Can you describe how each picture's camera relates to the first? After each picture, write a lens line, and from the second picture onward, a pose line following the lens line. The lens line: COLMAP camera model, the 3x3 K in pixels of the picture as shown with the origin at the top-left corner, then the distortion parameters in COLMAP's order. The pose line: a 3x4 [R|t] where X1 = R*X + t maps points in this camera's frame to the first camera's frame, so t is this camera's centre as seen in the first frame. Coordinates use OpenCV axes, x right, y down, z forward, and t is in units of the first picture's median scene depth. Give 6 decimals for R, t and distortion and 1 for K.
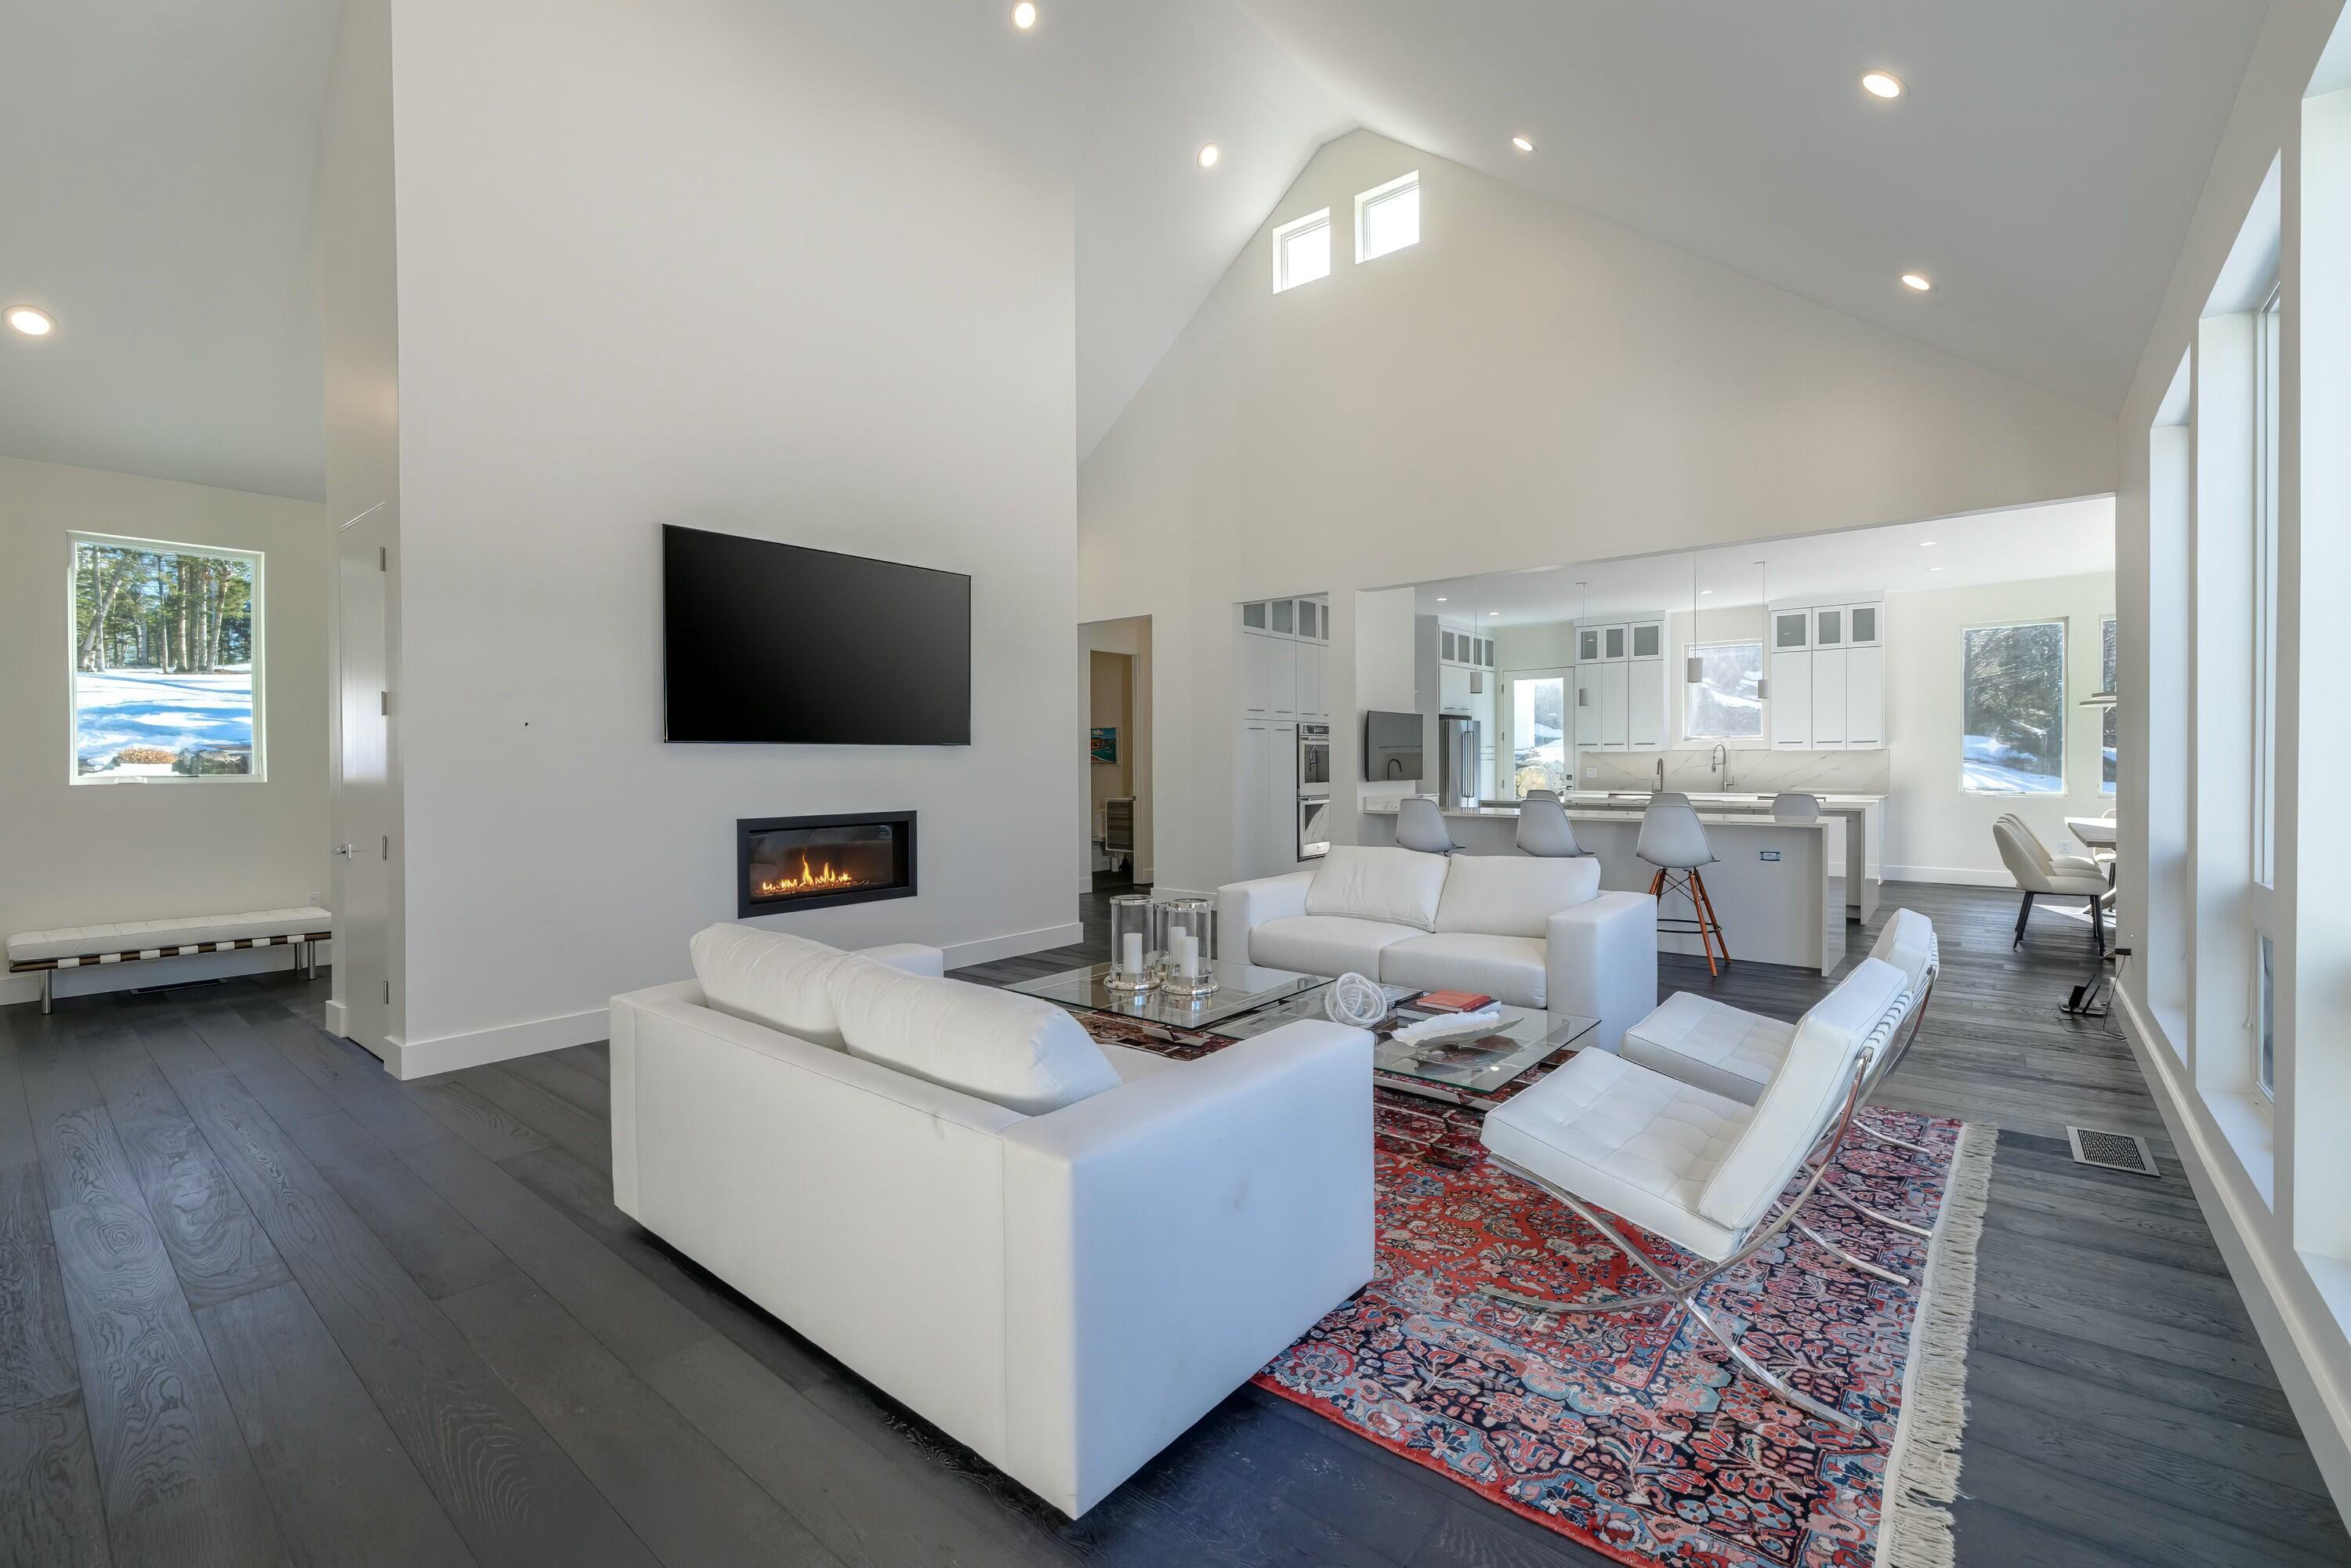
lens RADIAL K [[999.0, 0, 1139.9], [0, 999.0, 765.2], [0, 0, 1]] dist [-0.001970, -0.001343]
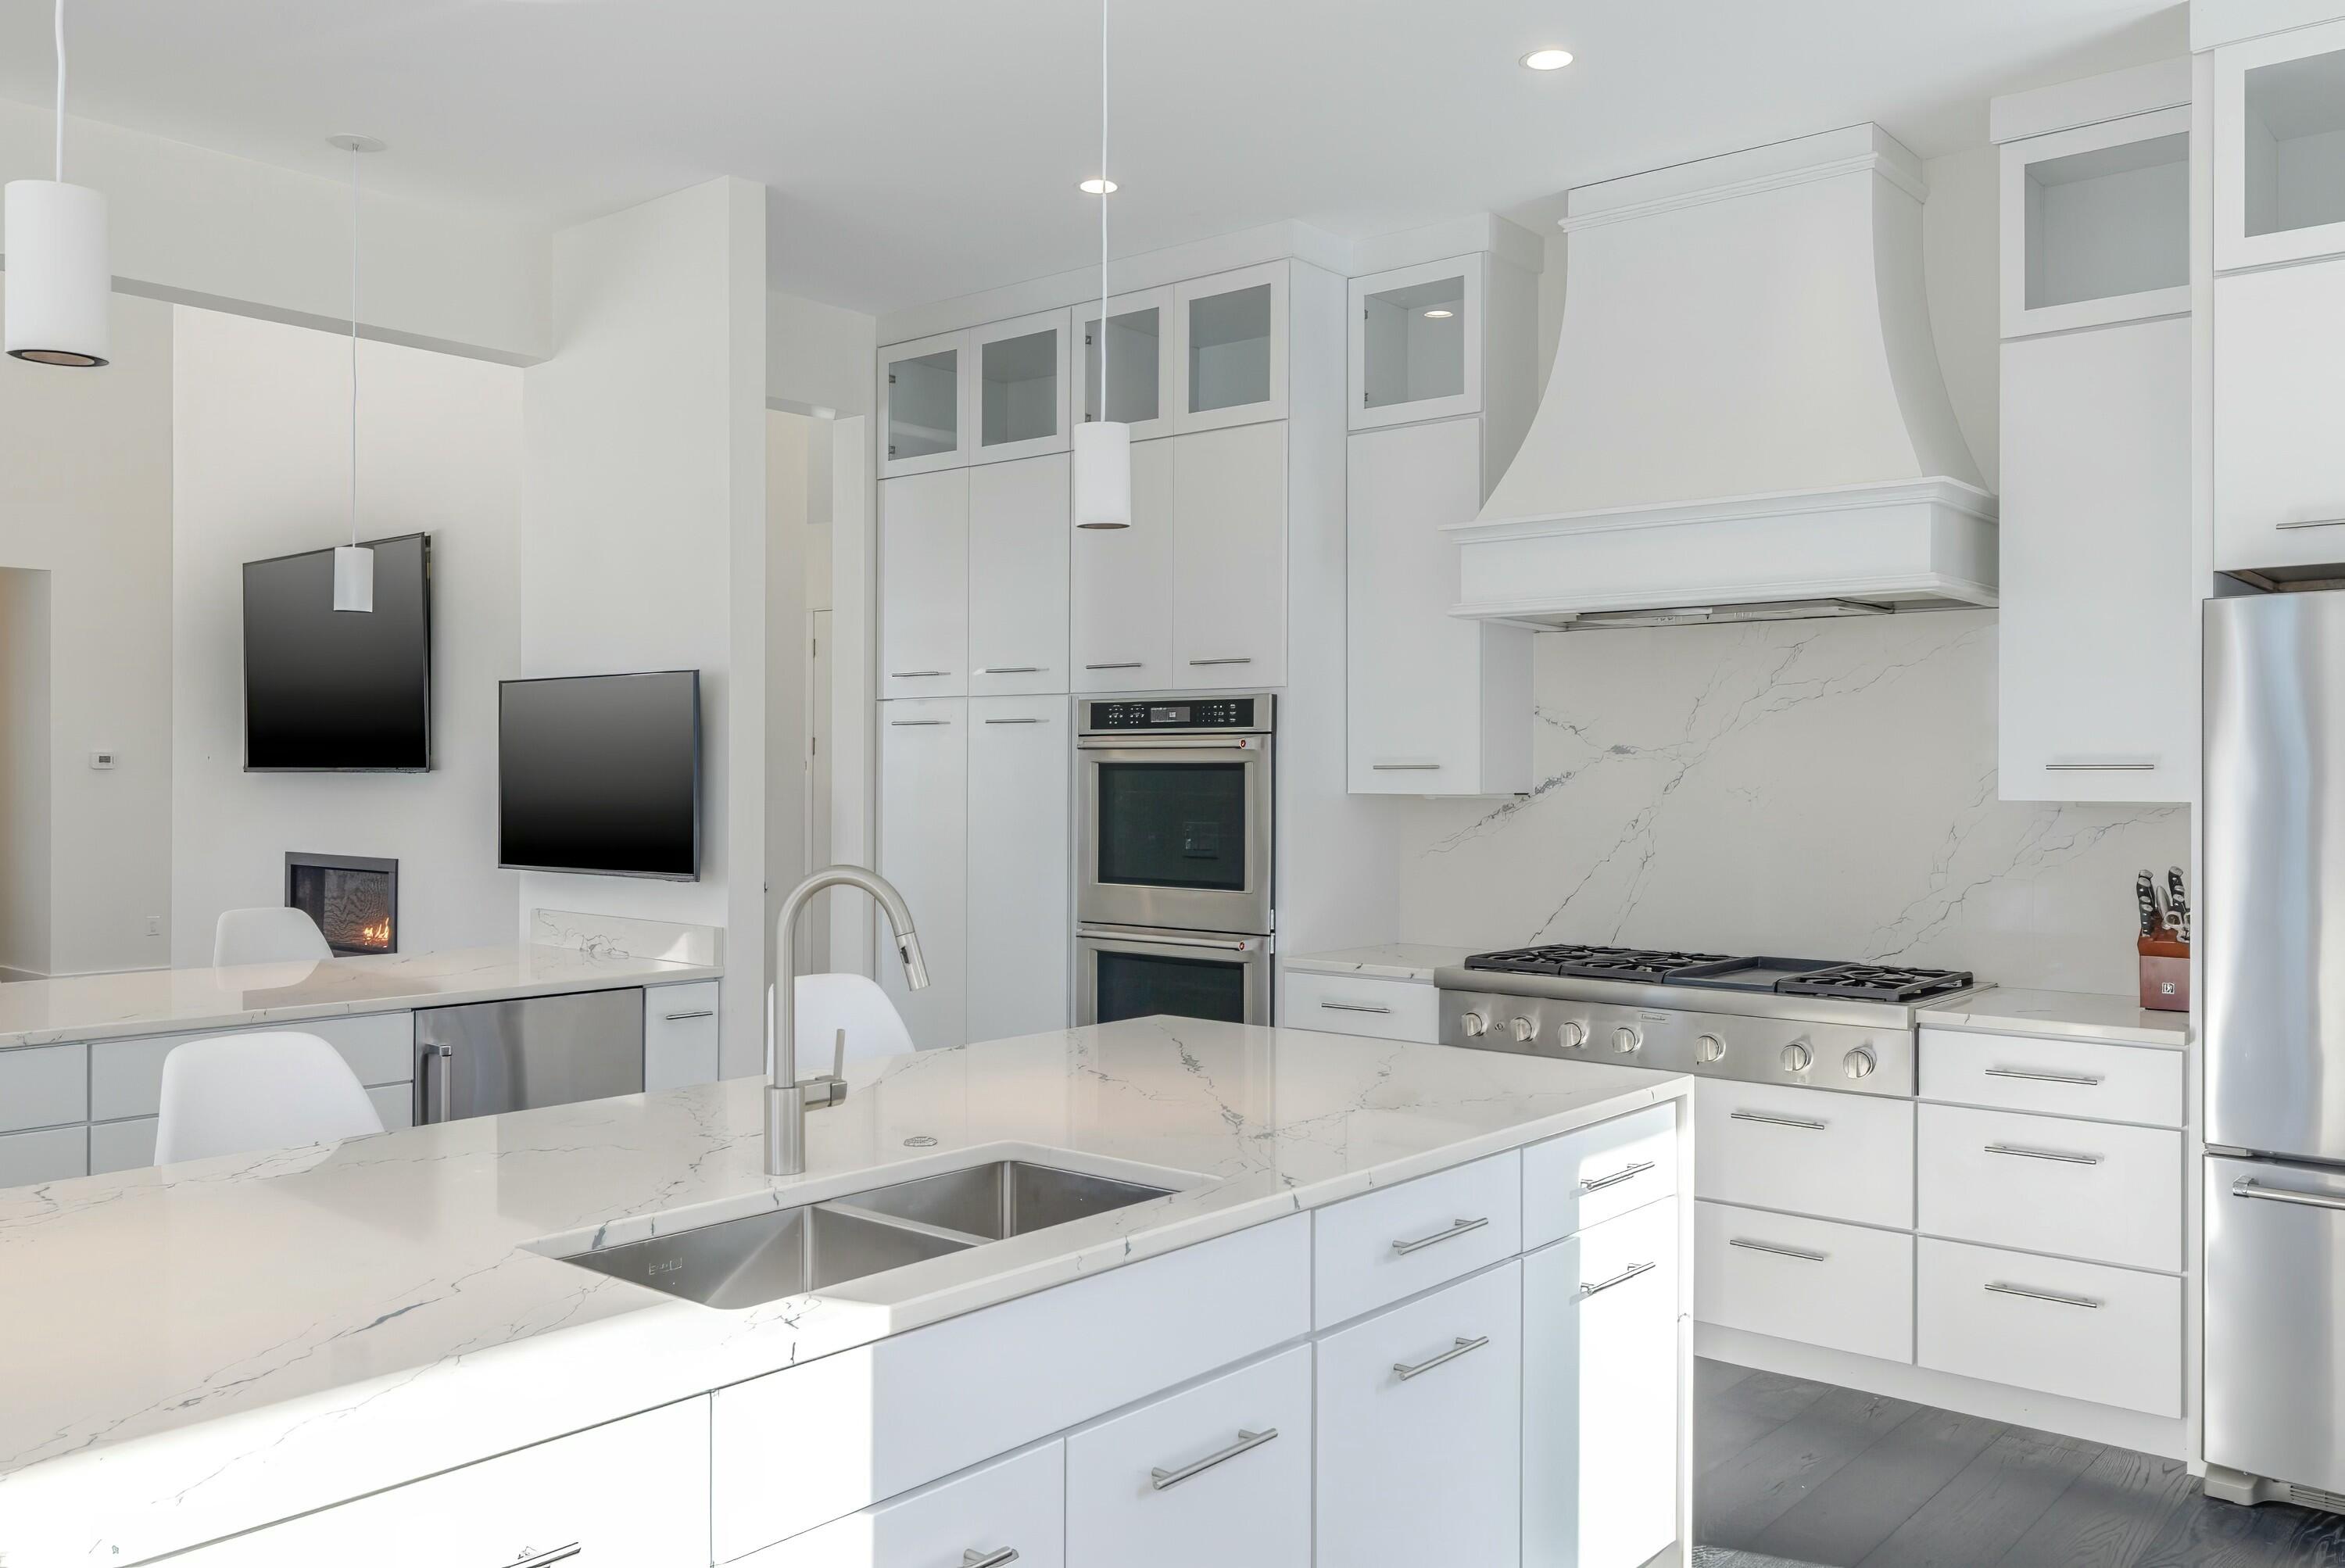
lens RADIAL K [[1819.0, 0, 1168.1], [0, 1819.0, 792.6], [0, 0, 1]] dist [-0.001641, -0.011269]
pose [[0.016582, 0.006322, -0.999843, 0.747889], [-0.016232, 0.999850, 0.006053, -0.015425], [0.999731, 0.016129, 0.016682, 1.015832]]
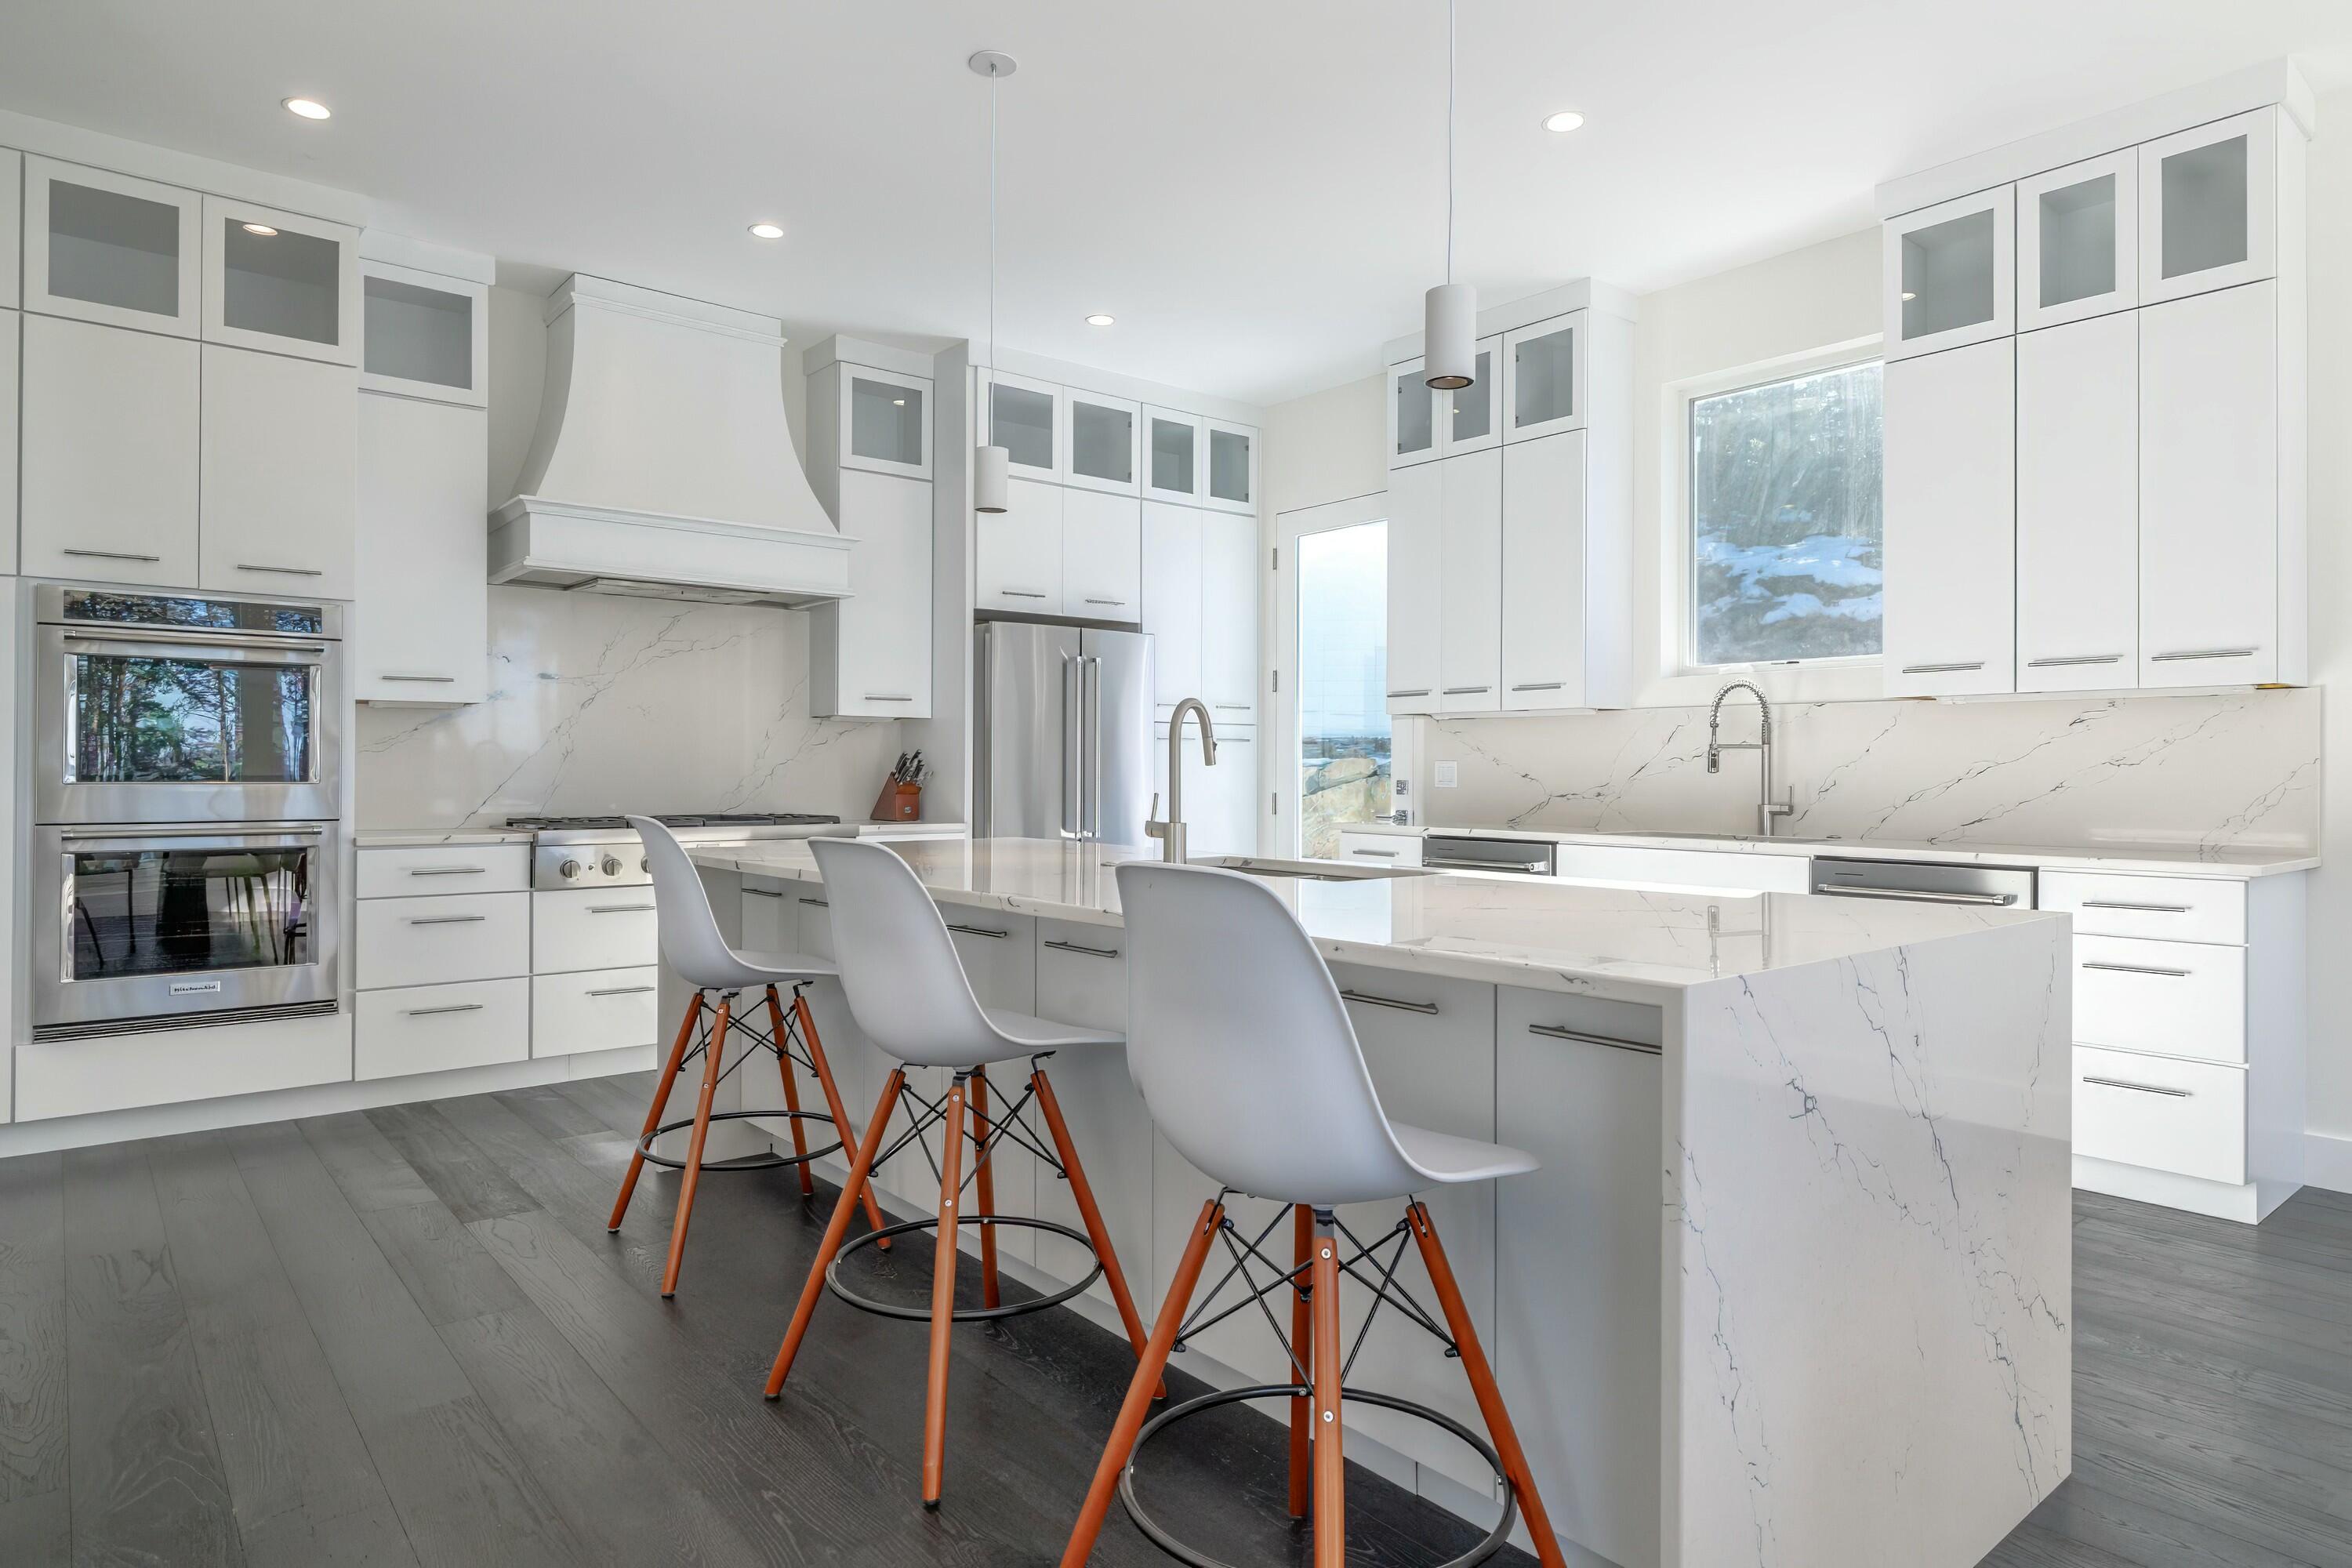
lens RADIAL K [[1331.6, 0, 1172.8], [0, 1331.6, 776.2], [0, 0, 1]] dist [-0.002667, 0.000815]
pose [[0.986178, 0.009341, -0.165424, 0.558967], [-0.010229, 0.999937, -0.004518, 0.014321], [0.165371, 0.006148, 0.986212, 0.660085]]
